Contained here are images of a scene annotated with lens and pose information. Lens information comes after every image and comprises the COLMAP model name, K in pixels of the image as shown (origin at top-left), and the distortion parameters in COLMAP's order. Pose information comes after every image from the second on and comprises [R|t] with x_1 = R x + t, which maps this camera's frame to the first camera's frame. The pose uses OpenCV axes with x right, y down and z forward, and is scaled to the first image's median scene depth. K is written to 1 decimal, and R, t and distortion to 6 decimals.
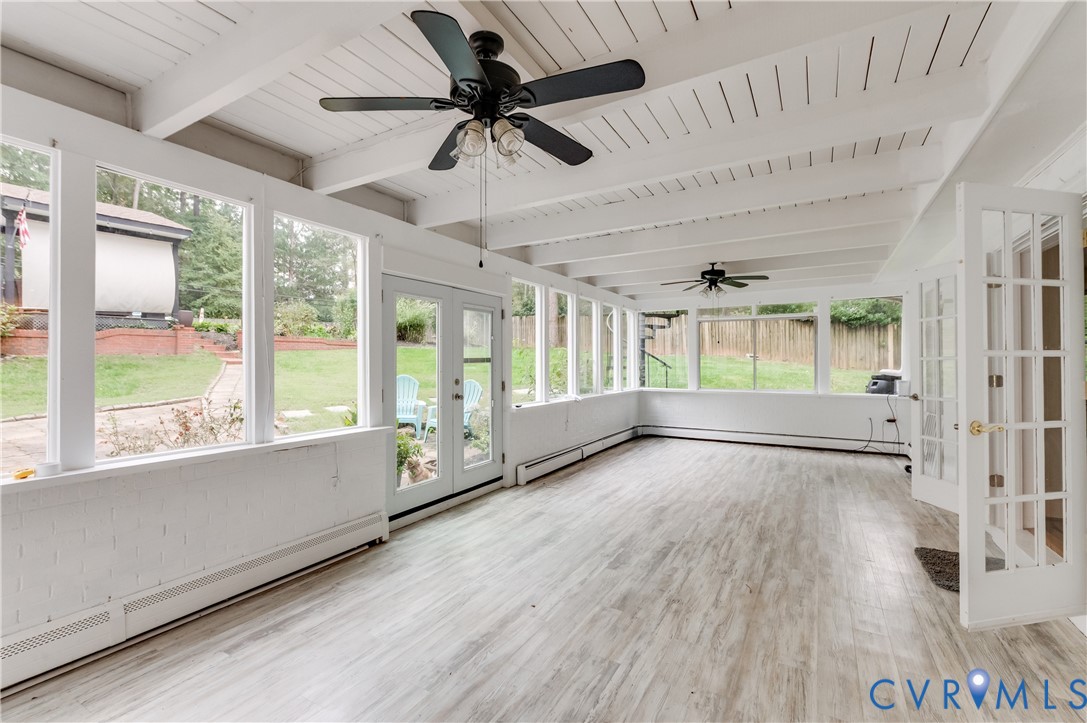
lens RADIAL K [[481.1, 0, 525.6], [0, 481.1, 358.9], [0, 0, 1]] dist [-0.000699, -0.000143]
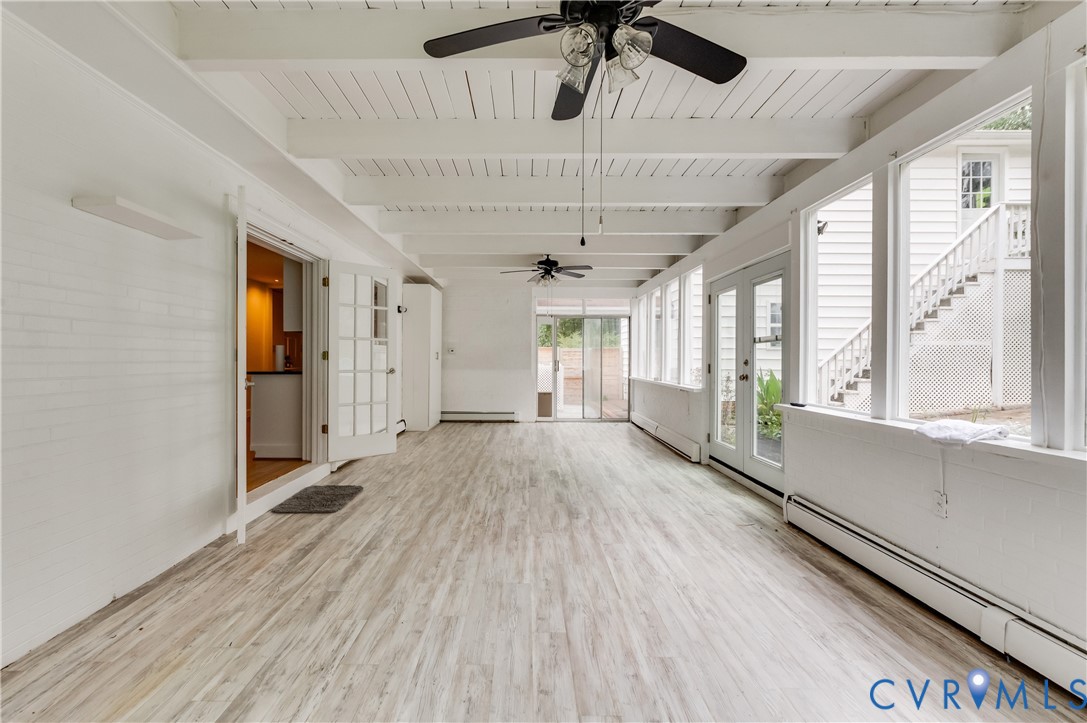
lens RADIAL K [[481.1, 0, 525.6], [0, 481.1, 358.9], [0, 0, 1]] dist [-0.000699, -0.000143]
pose [[-0.855987, -0.003198, -0.516988, 0.789101], [-0.000230, 0.999983, -0.005804, 0.047510], [0.516998, -0.004849, -0.855973, 1.679698]]
